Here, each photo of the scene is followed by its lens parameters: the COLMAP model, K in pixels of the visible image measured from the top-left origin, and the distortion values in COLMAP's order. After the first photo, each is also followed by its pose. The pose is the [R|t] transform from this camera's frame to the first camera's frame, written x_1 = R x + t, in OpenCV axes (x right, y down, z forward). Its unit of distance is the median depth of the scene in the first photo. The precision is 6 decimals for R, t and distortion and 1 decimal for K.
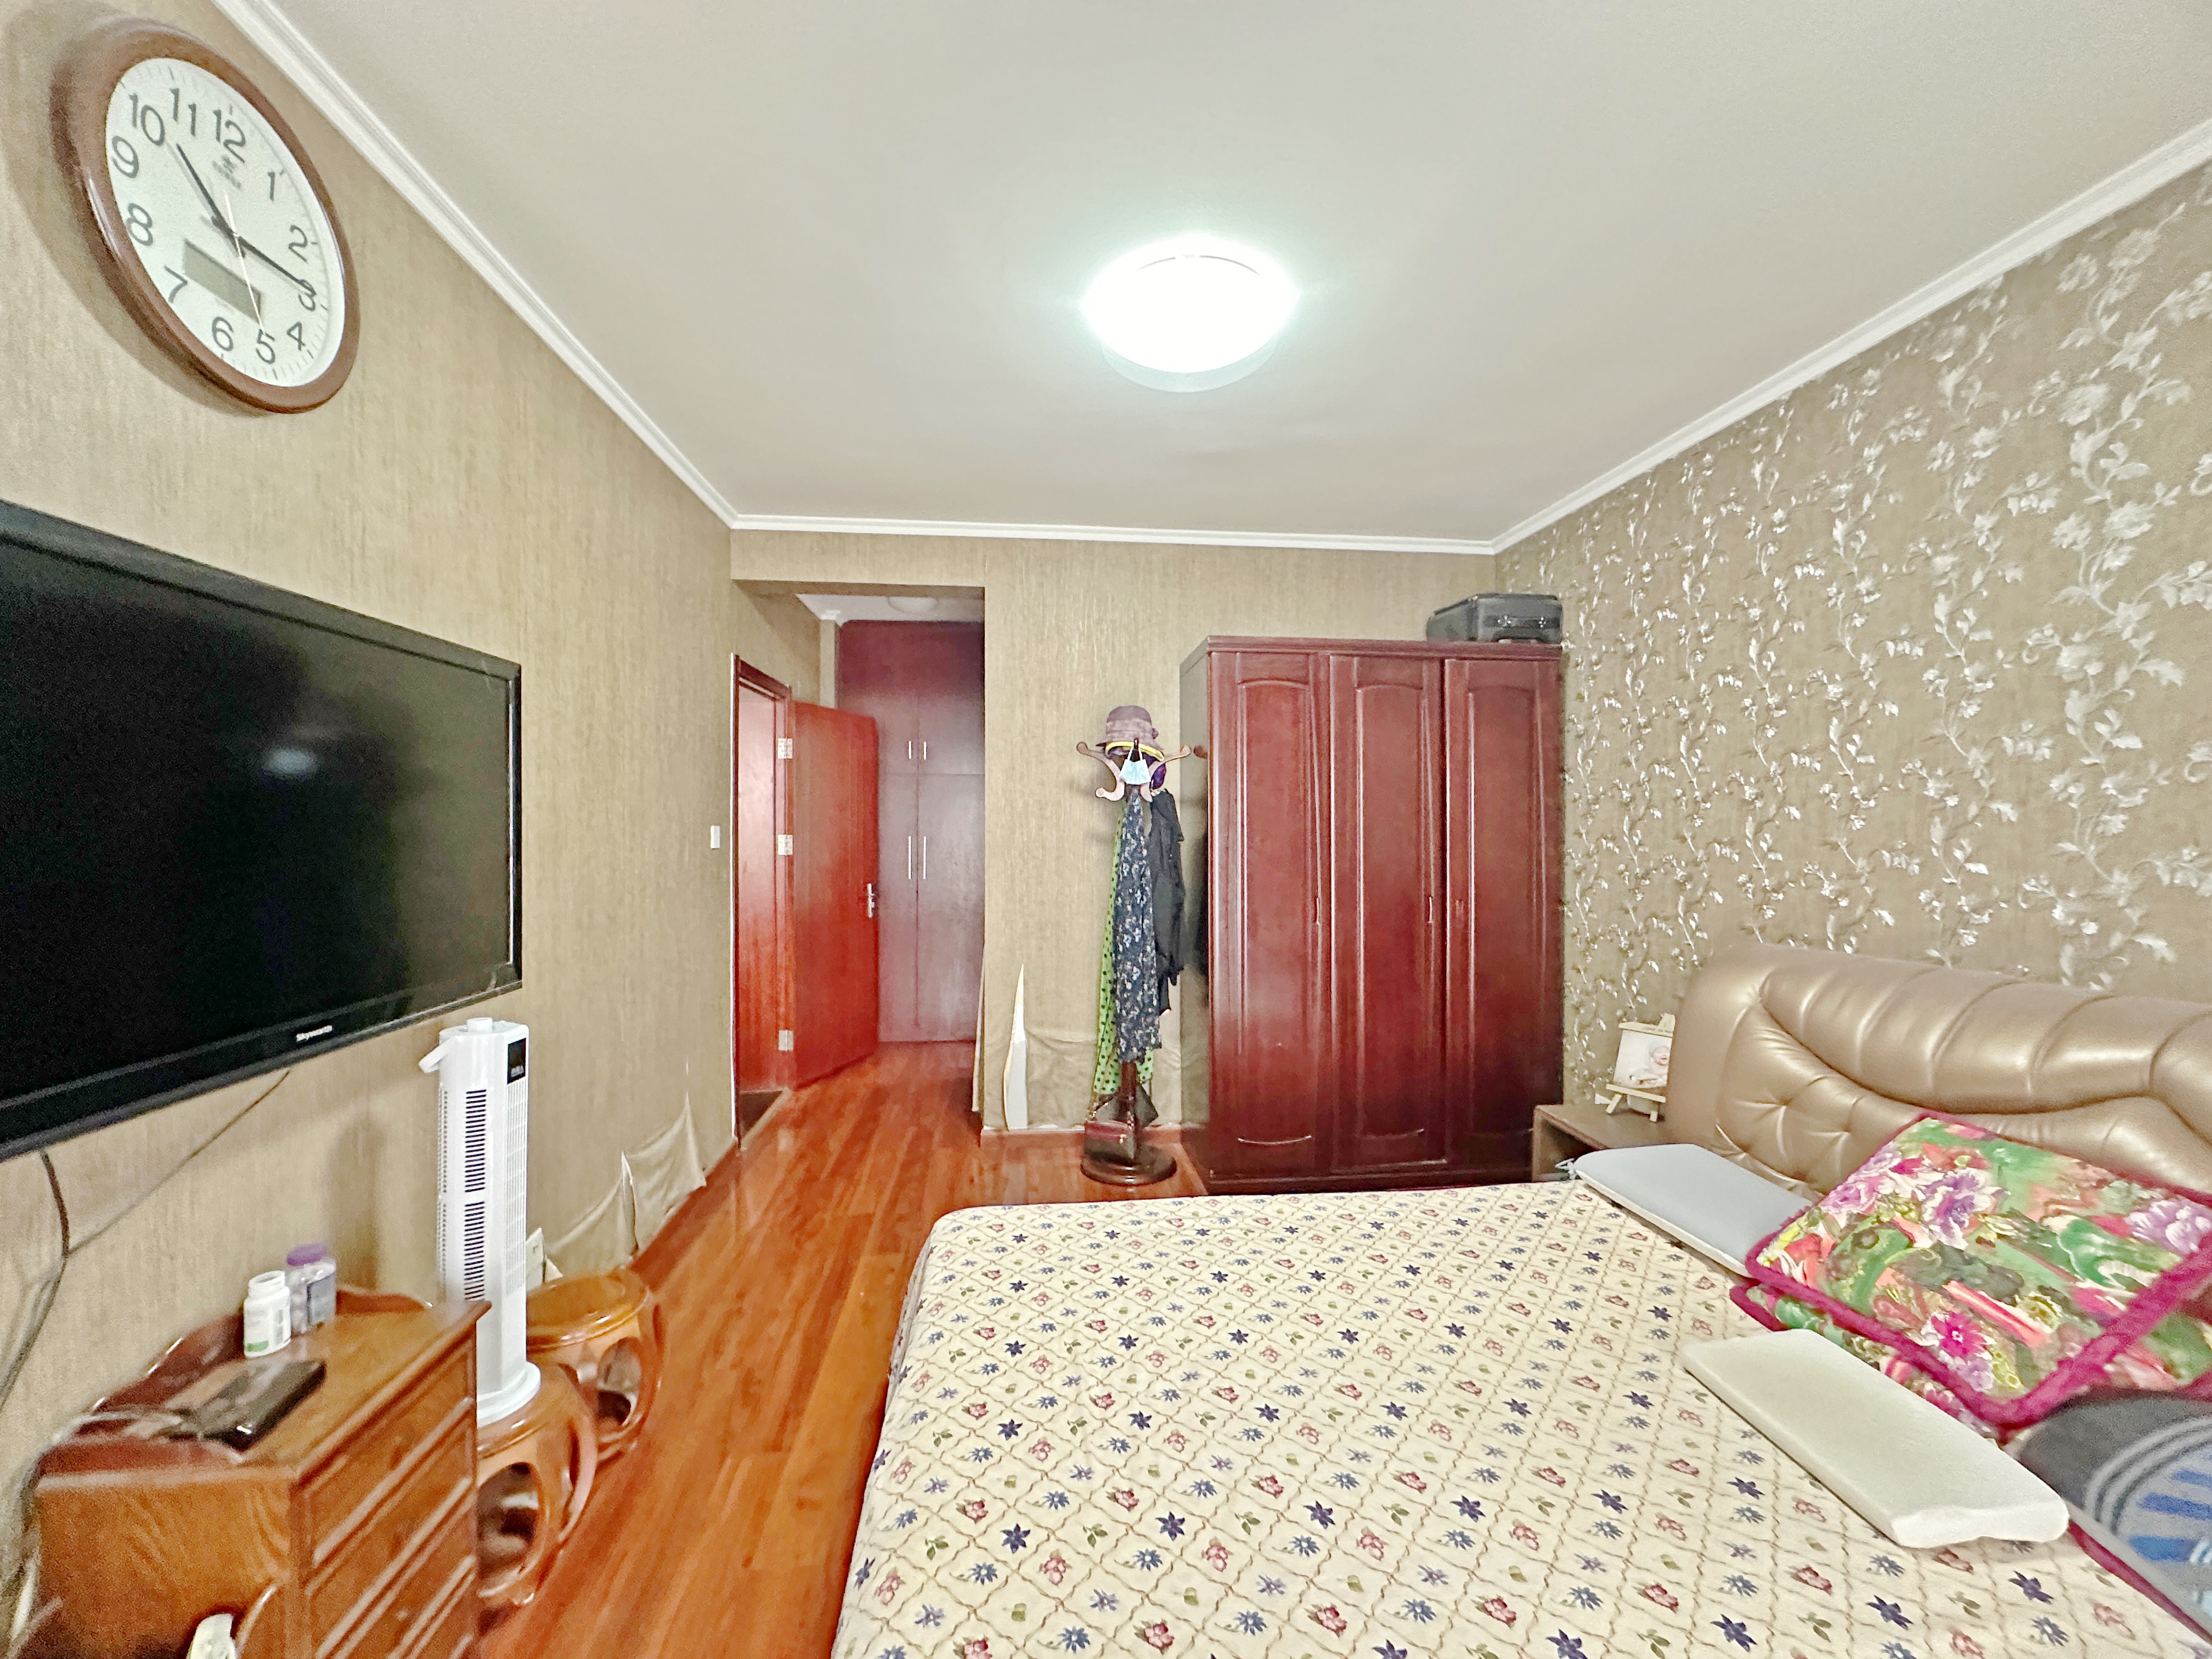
lens RADIAL K [[883.0, 0, 1109.3], [0, 883.0, 822.9], [0, 0, 1]] dist [0.000908, -0.000031]
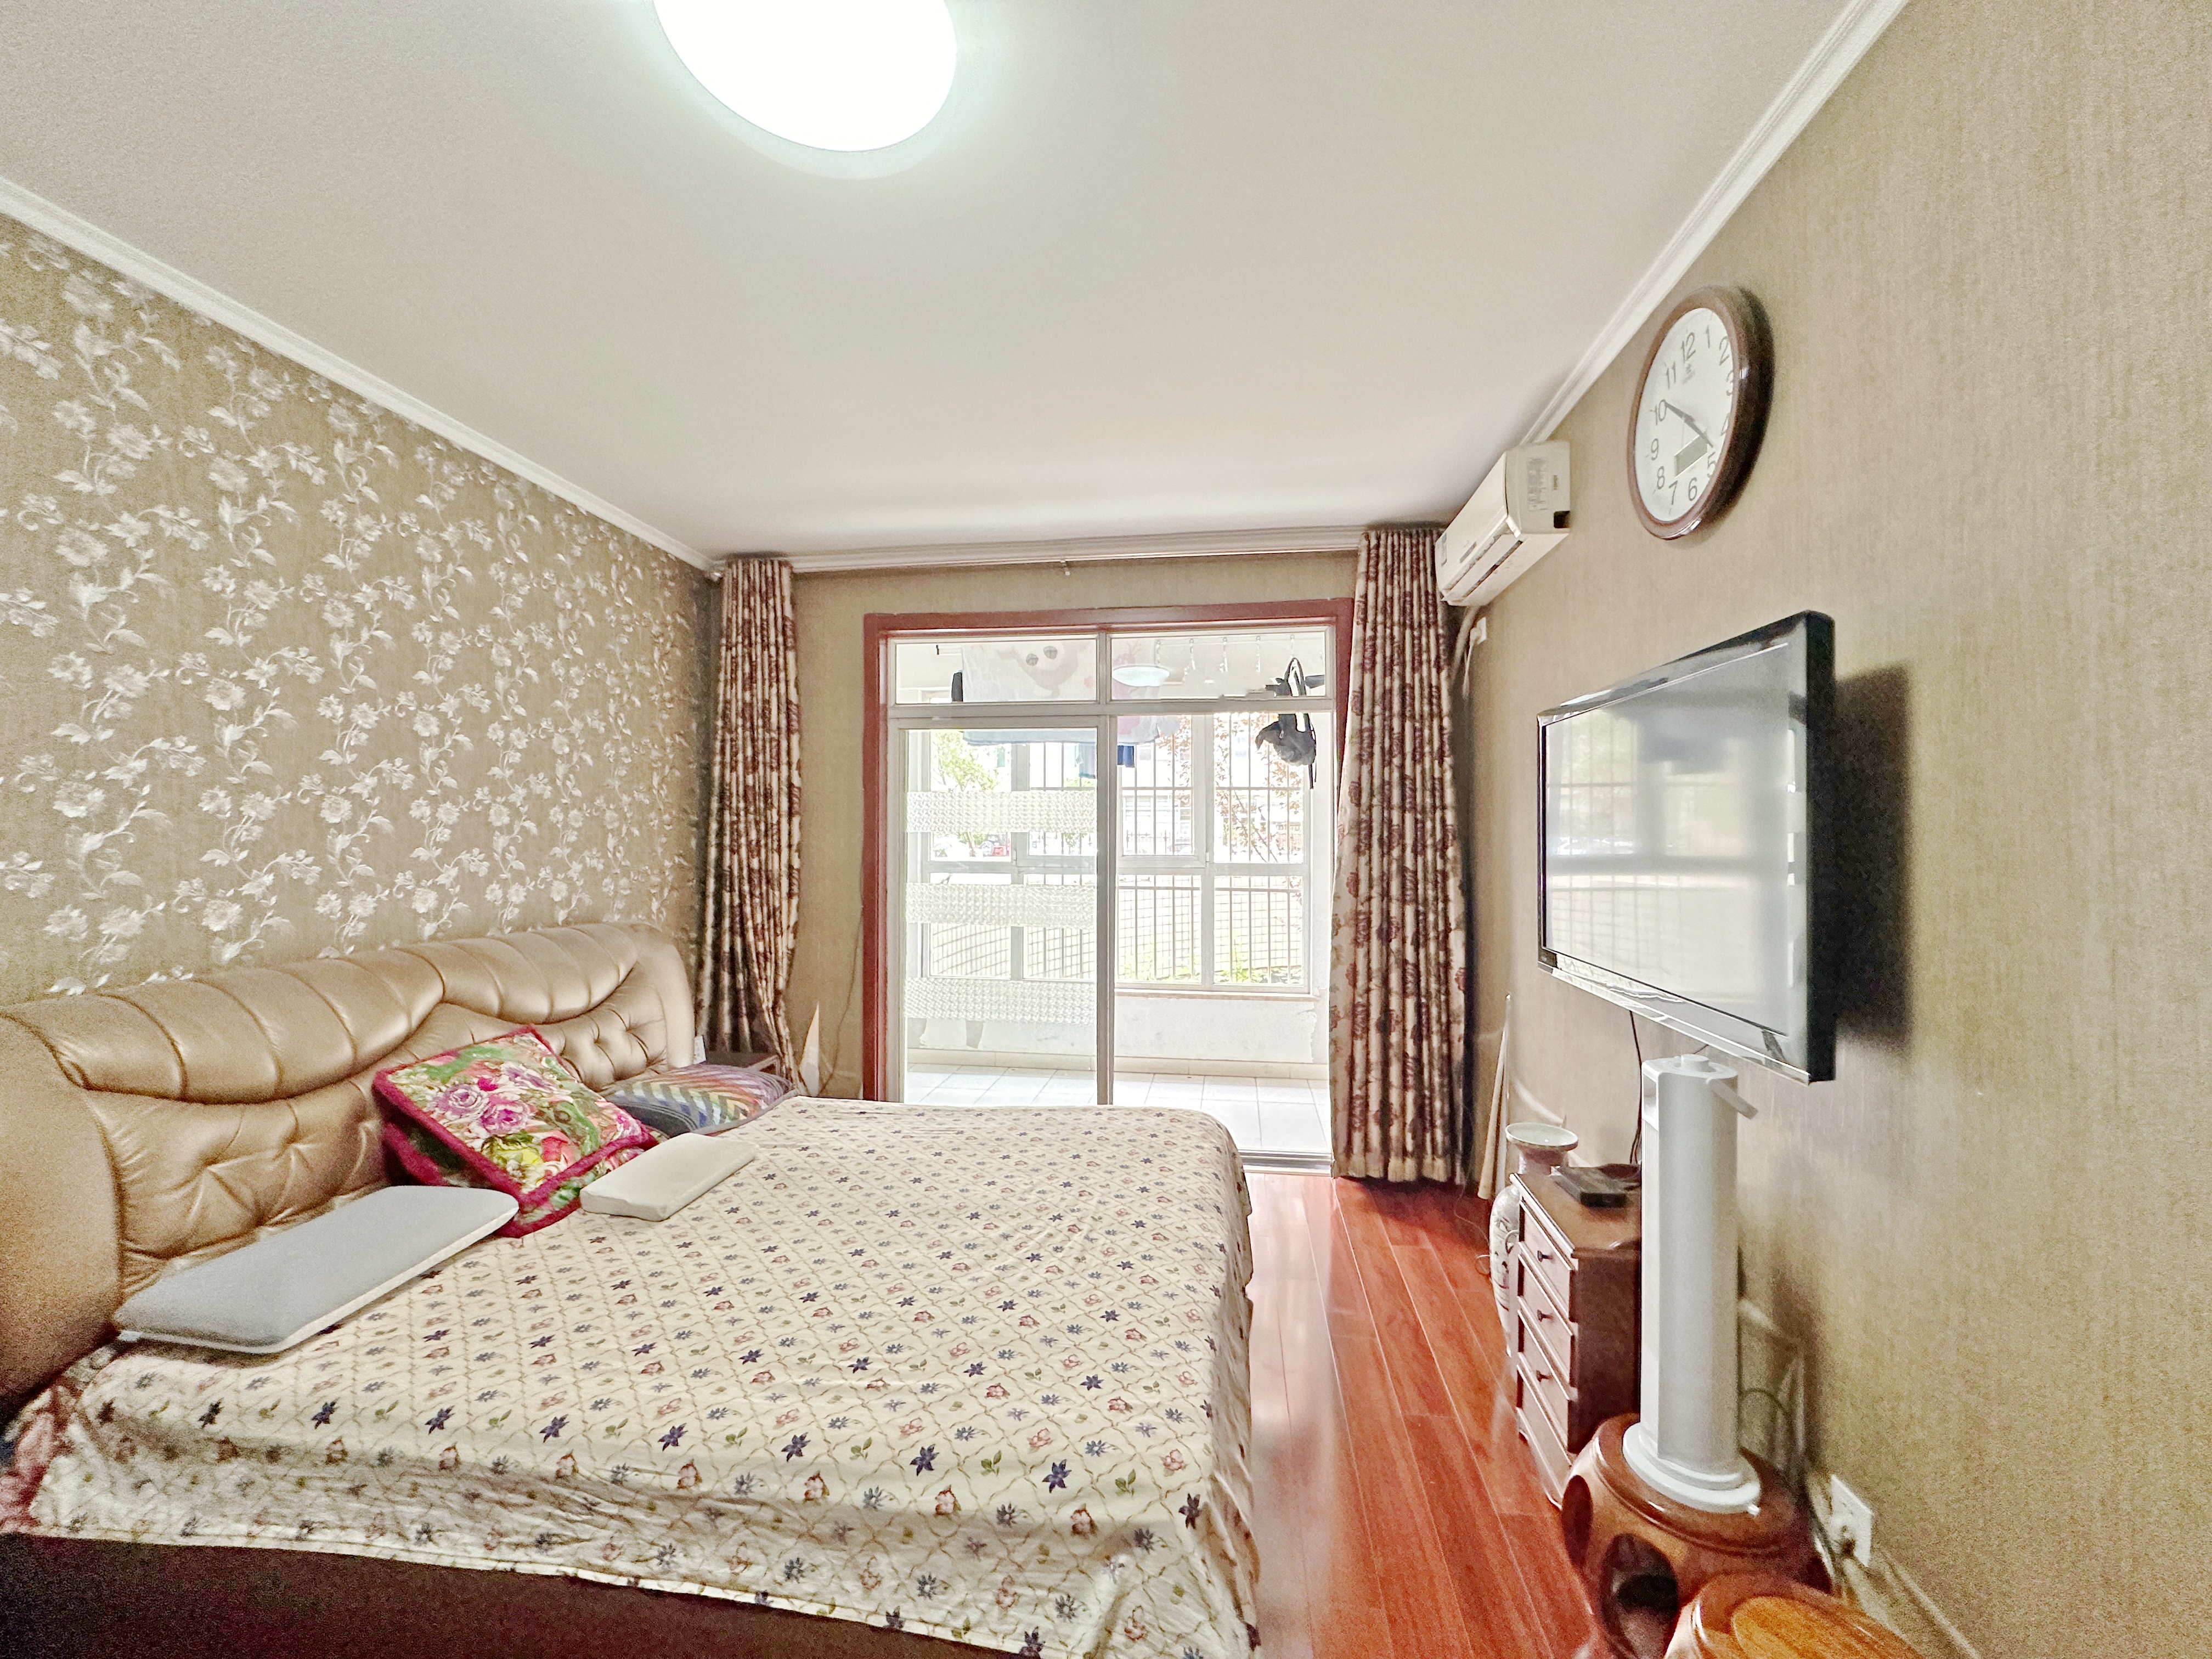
lens RADIAL K [[883.0, 0, 1104.0], [0, 883.0, 827.0], [0, 0, 1]] dist [0.000908, -0.000031]
pose [[-0.969272, -0.001656, 0.245985, -0.303509], [-0.002260, 0.999995, -0.002176, -0.008427], [-0.245980, -0.002665, -0.969271, 1.769120]]
